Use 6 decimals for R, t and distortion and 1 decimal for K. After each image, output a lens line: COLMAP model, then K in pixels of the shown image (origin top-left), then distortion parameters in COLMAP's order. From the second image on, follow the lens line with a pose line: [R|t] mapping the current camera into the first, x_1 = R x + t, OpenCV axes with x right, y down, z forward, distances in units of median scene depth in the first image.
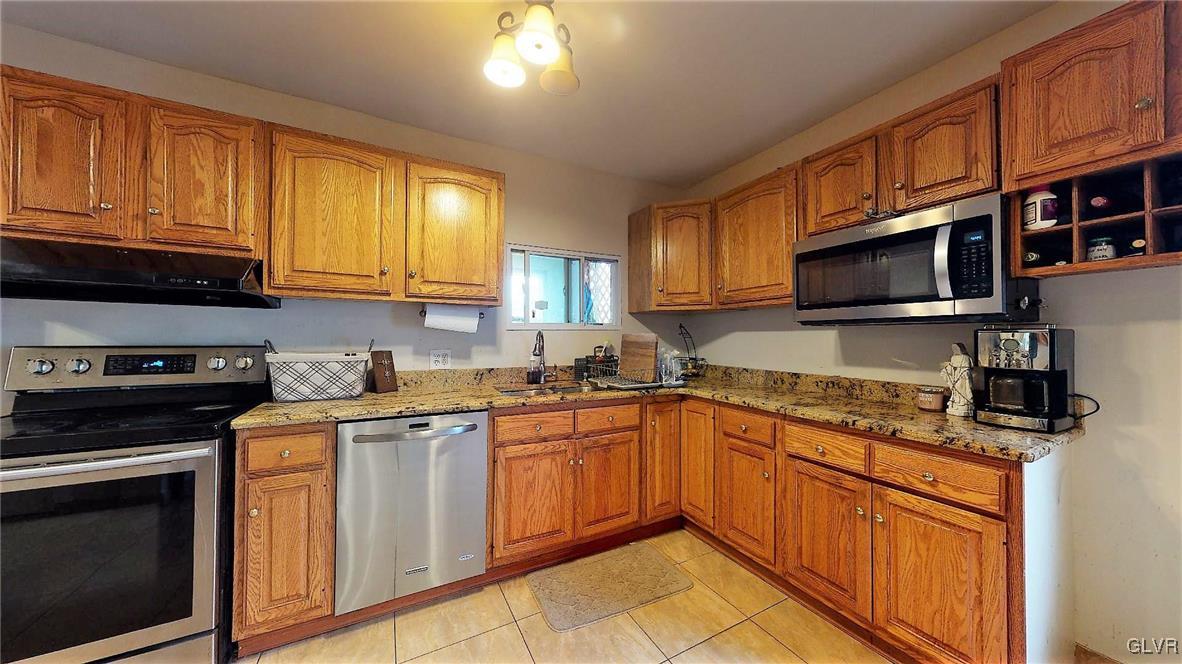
lens RADIAL K [[374.9, 0, 591.0], [0, 374.9, 332.0], [0, 0, 1]] dist [0.000176, 0.000107]
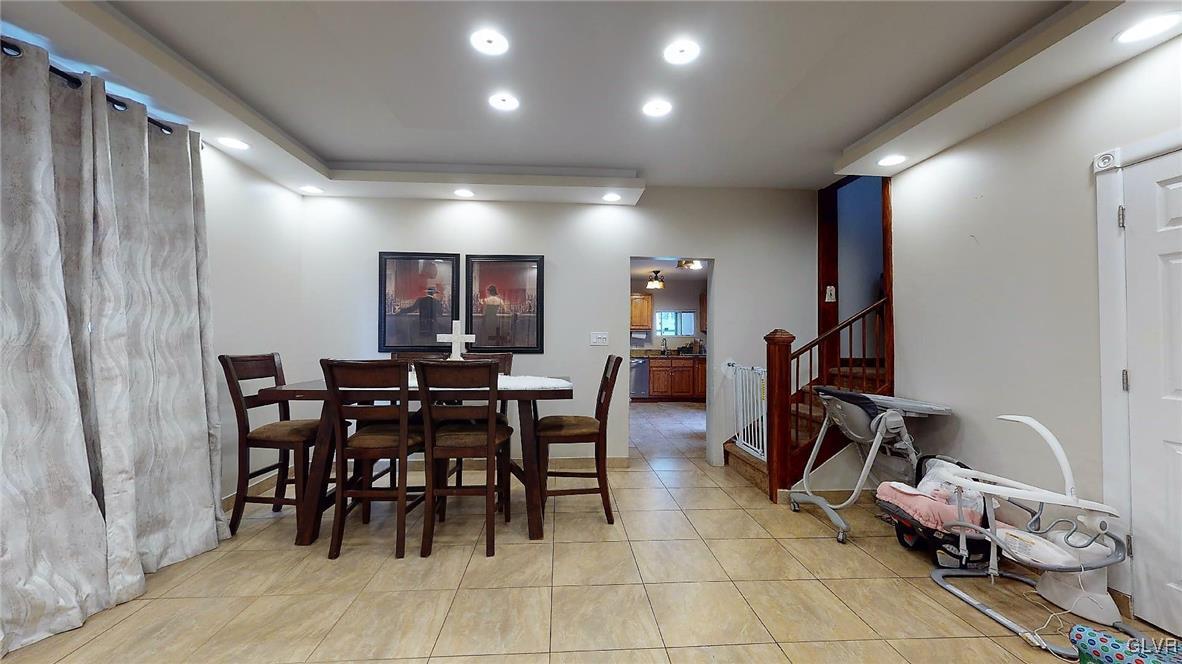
lens RADIAL K [[434.5, 0, 591.0], [0, 434.5, 332.0], [0, 0, 1]] dist [0.000793, -0.000117]
pose [[0.910887, -0.007148, -0.412593, 1.104834], [0.007047, 0.999974, -0.001766, -0.071055], [0.412595, -0.001299, 0.910914, -3.545948]]
